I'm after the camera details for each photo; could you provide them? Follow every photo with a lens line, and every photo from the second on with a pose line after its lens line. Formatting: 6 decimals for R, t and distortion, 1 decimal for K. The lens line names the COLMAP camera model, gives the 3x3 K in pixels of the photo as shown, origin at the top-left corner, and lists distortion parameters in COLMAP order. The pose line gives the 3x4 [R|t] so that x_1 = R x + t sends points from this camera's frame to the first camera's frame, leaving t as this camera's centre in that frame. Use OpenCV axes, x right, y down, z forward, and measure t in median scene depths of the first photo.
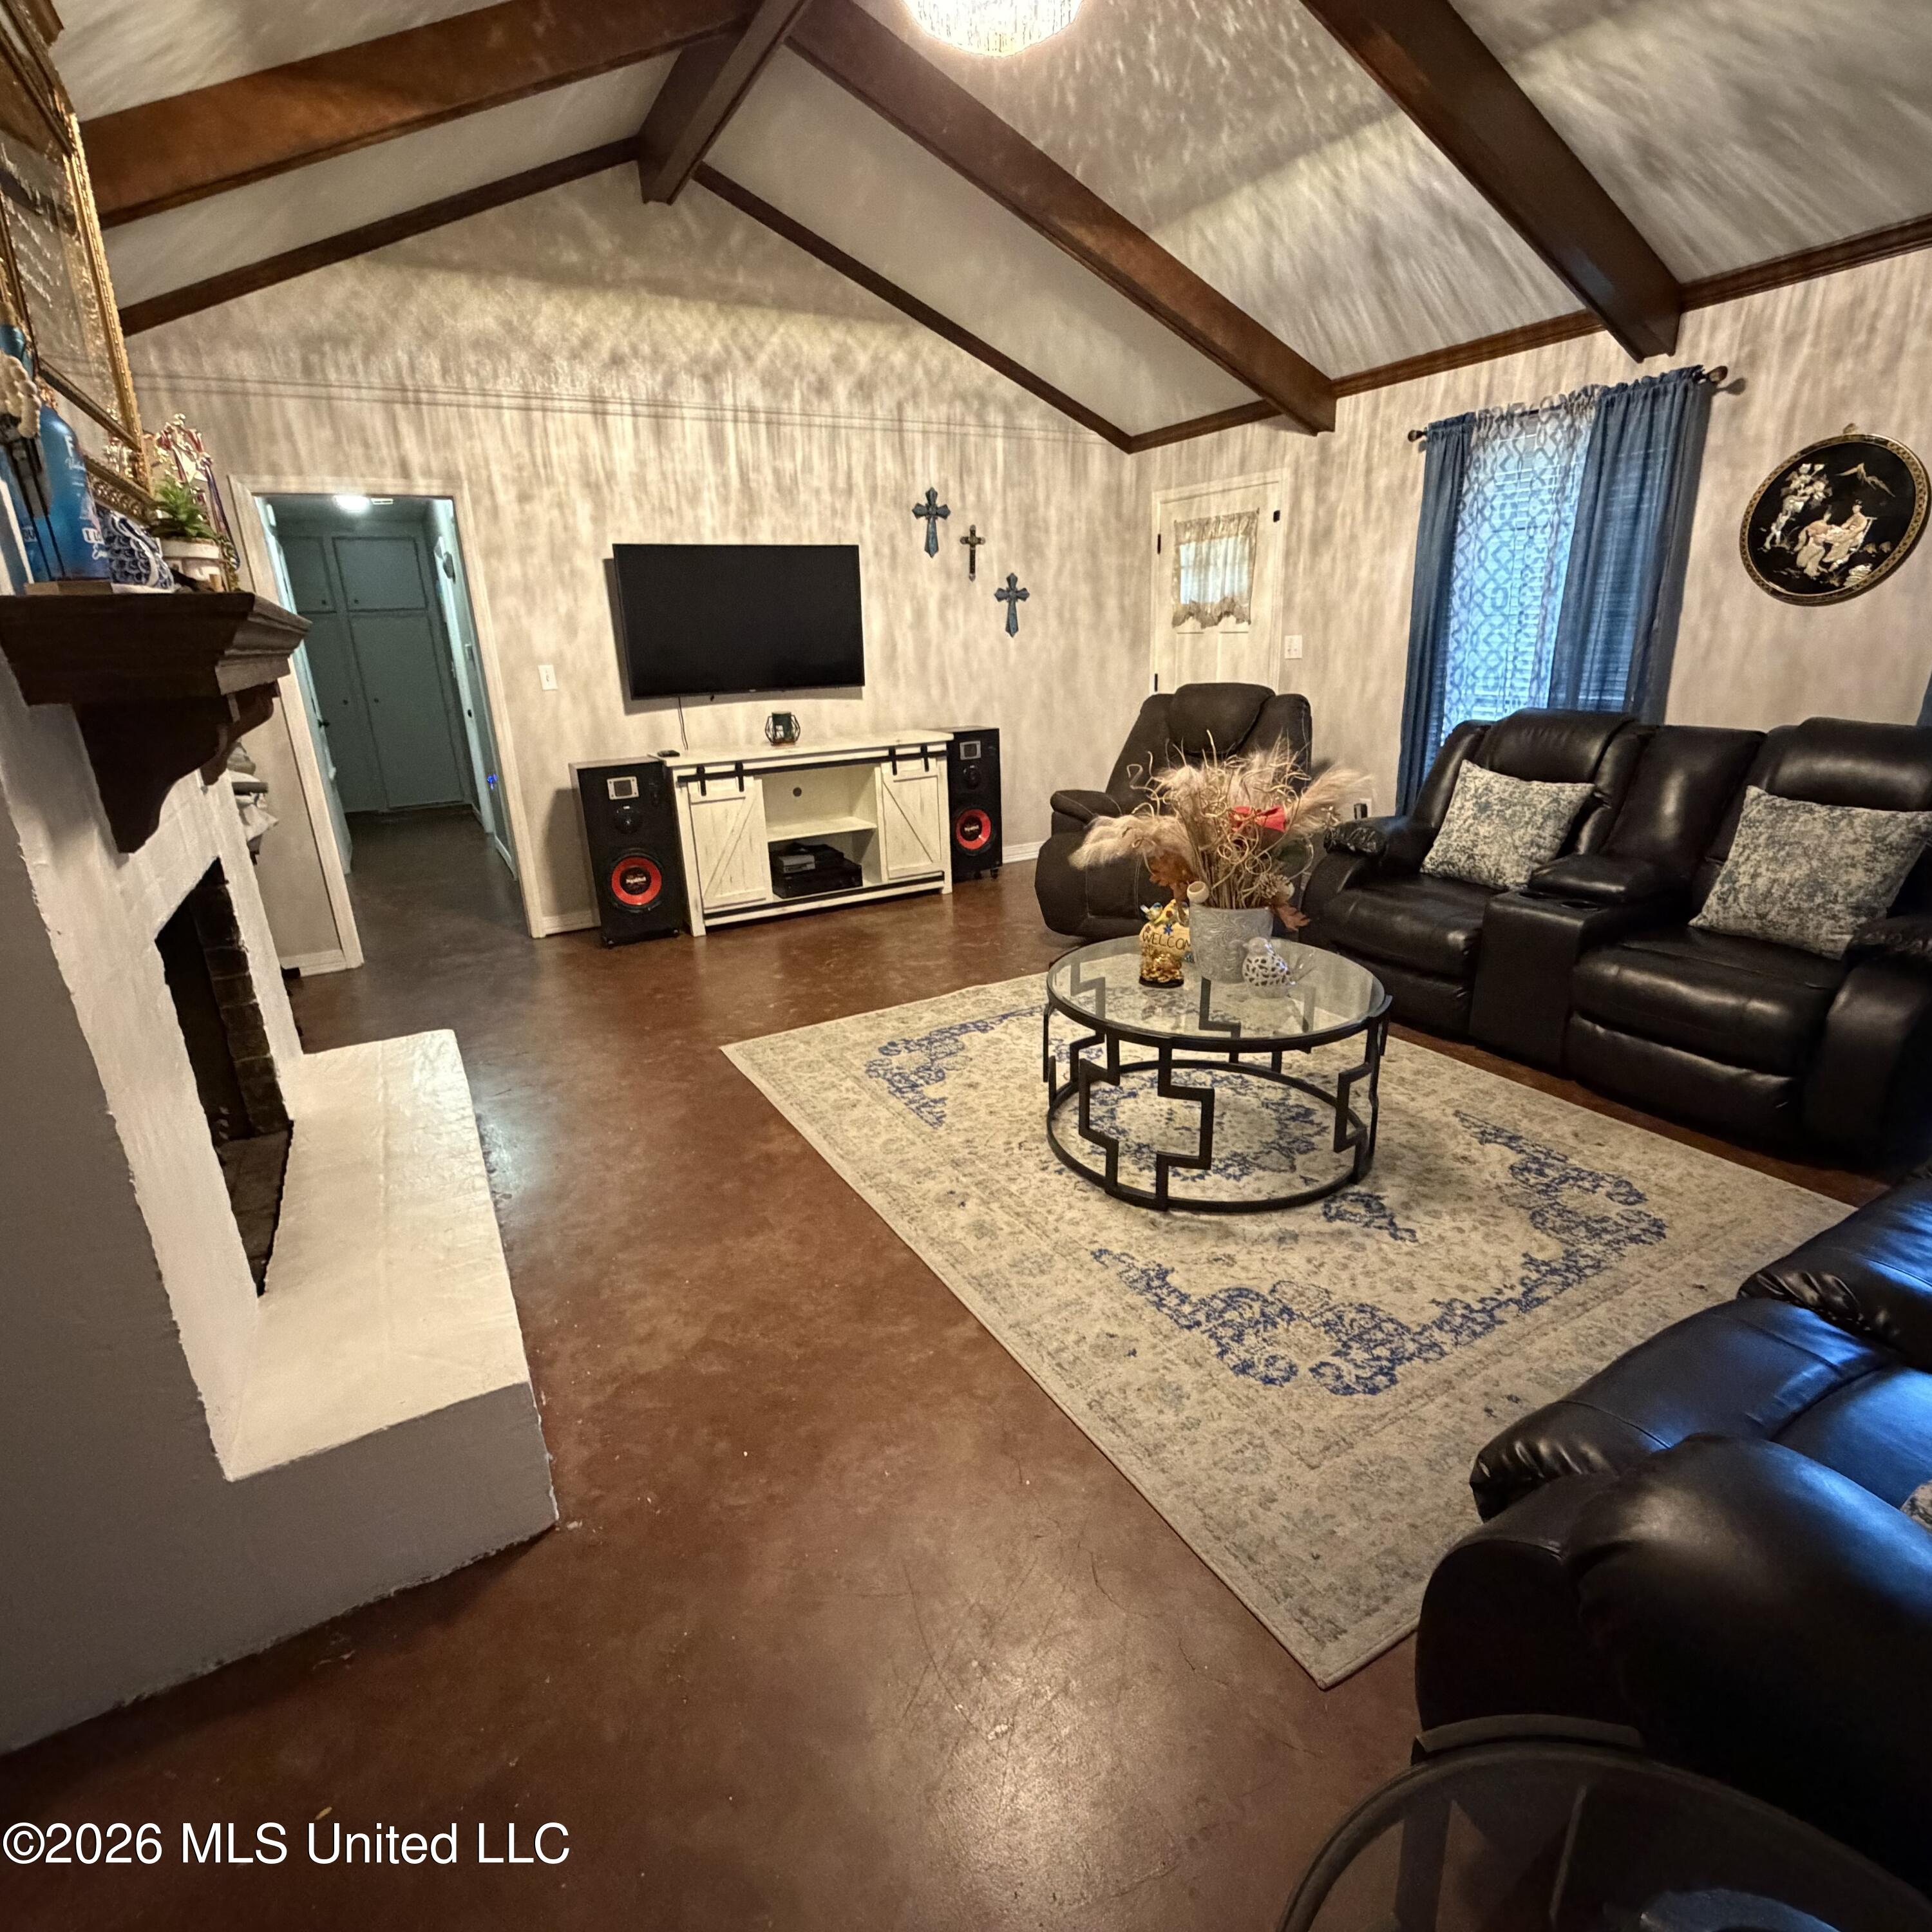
lens RADIAL K [[1021.2, 0, 966.0], [0, 1021.2, 966.0], [0, 0, 1]] dist [-0.001909, -0.001247]
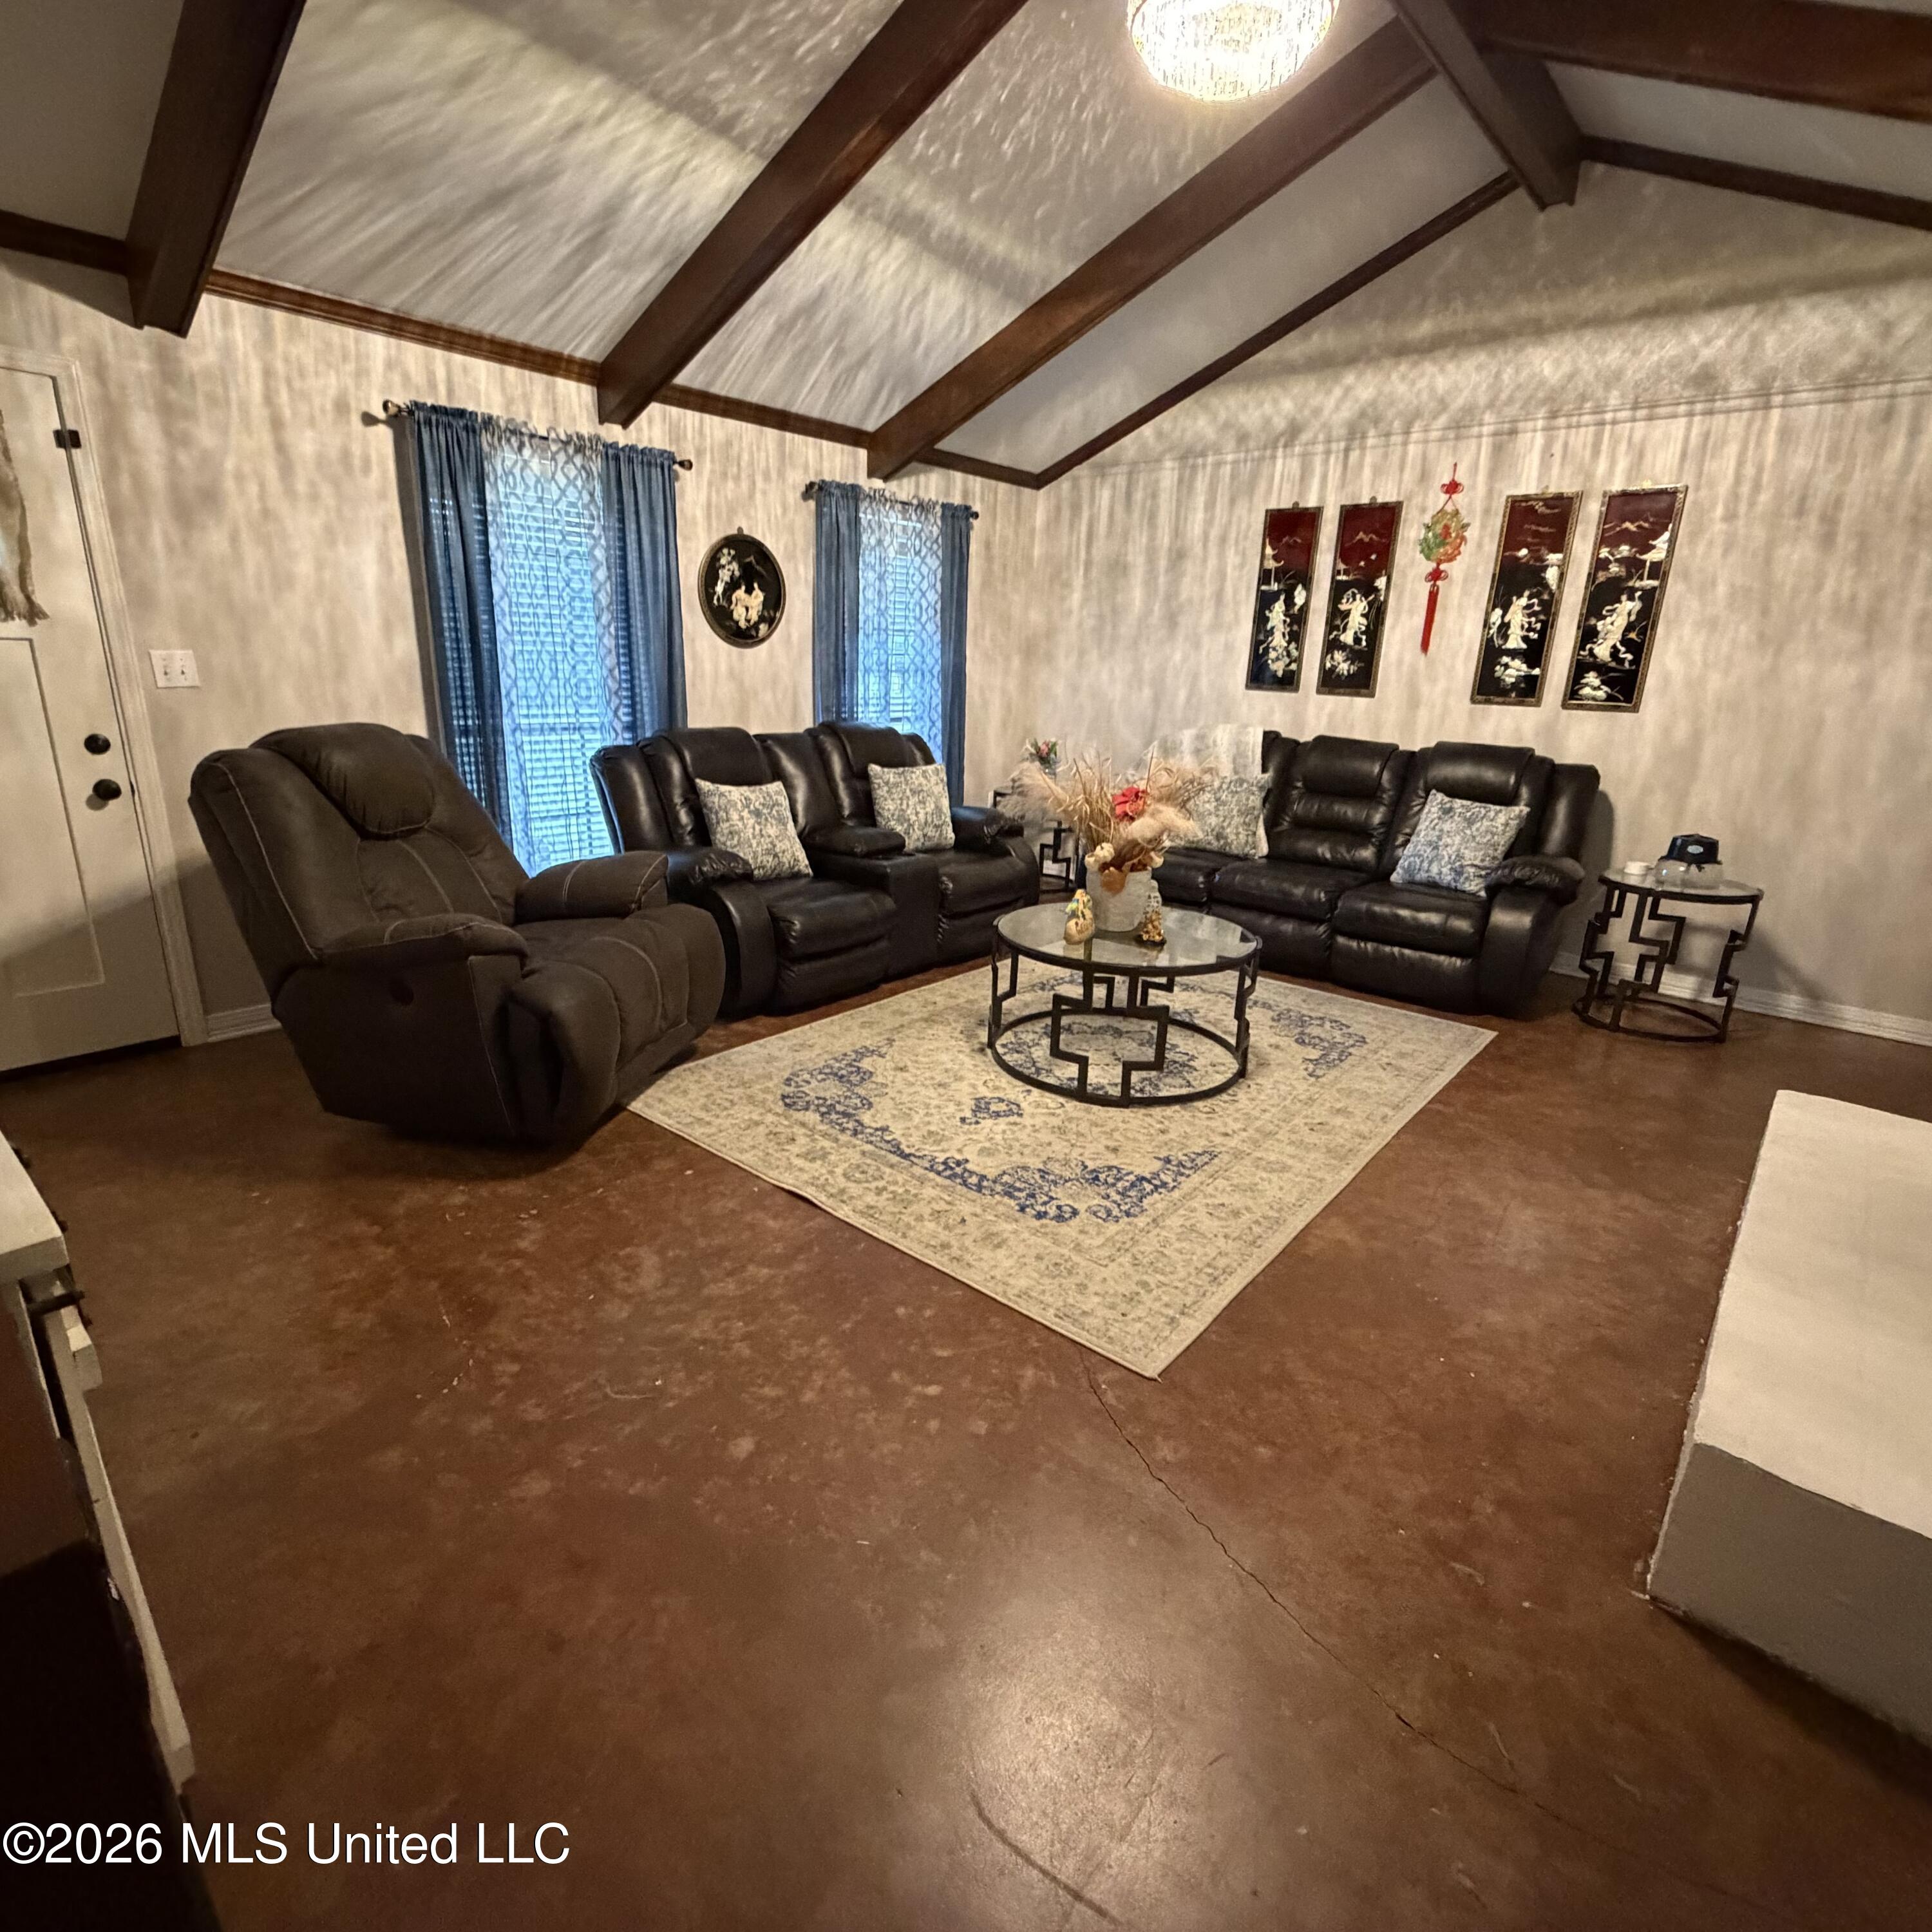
lens RADIAL K [[1021.2, 0, 966.0], [0, 1021.2, 966.0], [0, 0, 1]] dist [-0.001909, -0.001247]
pose [[-0.347066, -0.244791, 0.905330, -0.722647], [0.277571, 0.895274, 0.348481, -0.376954], [-0.895823, 0.372239, -0.242772, 1.269788]]
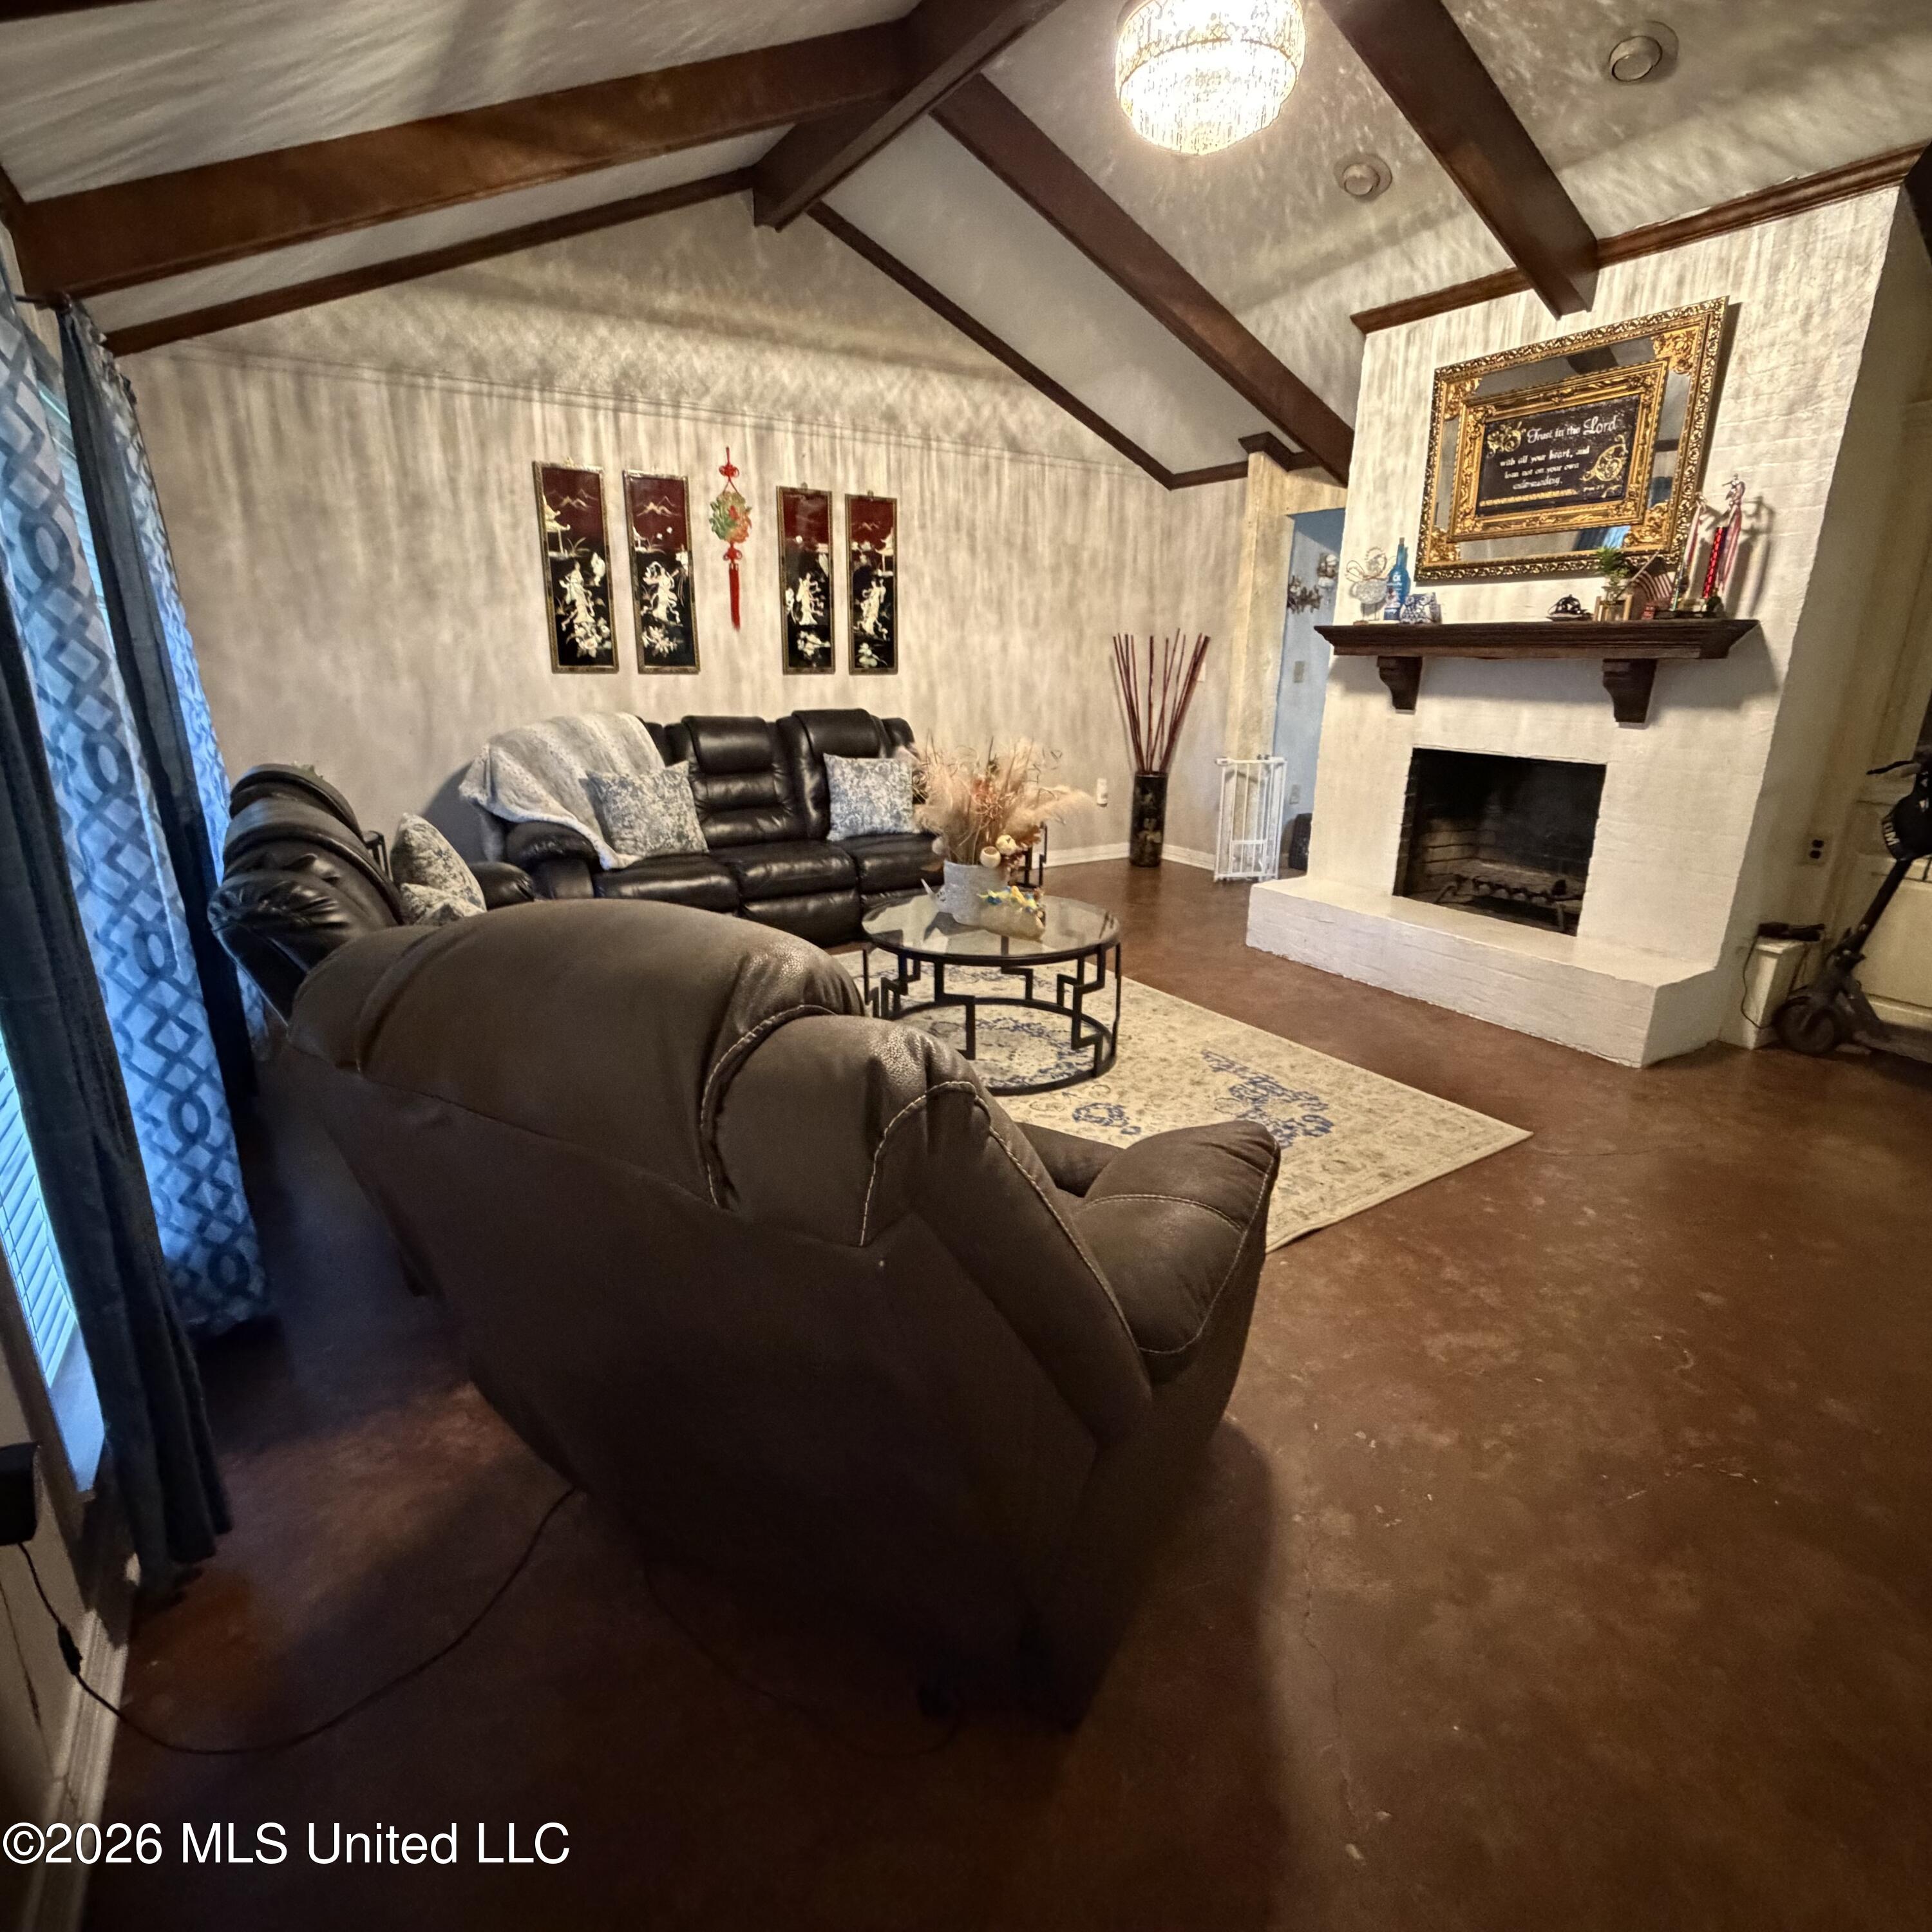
lens RADIAL K [[1017.1, 0, 964.4], [0, 1017.1, 962.1], [0, 0, 1]] dist [-0.000816, -0.000582]
pose [[-0.997996, 0.044712, -0.044785, 0.277534], [0.010300, 0.813012, 0.582155, -0.575148], [0.062440, 0.580527, -0.811843, 1.735112]]
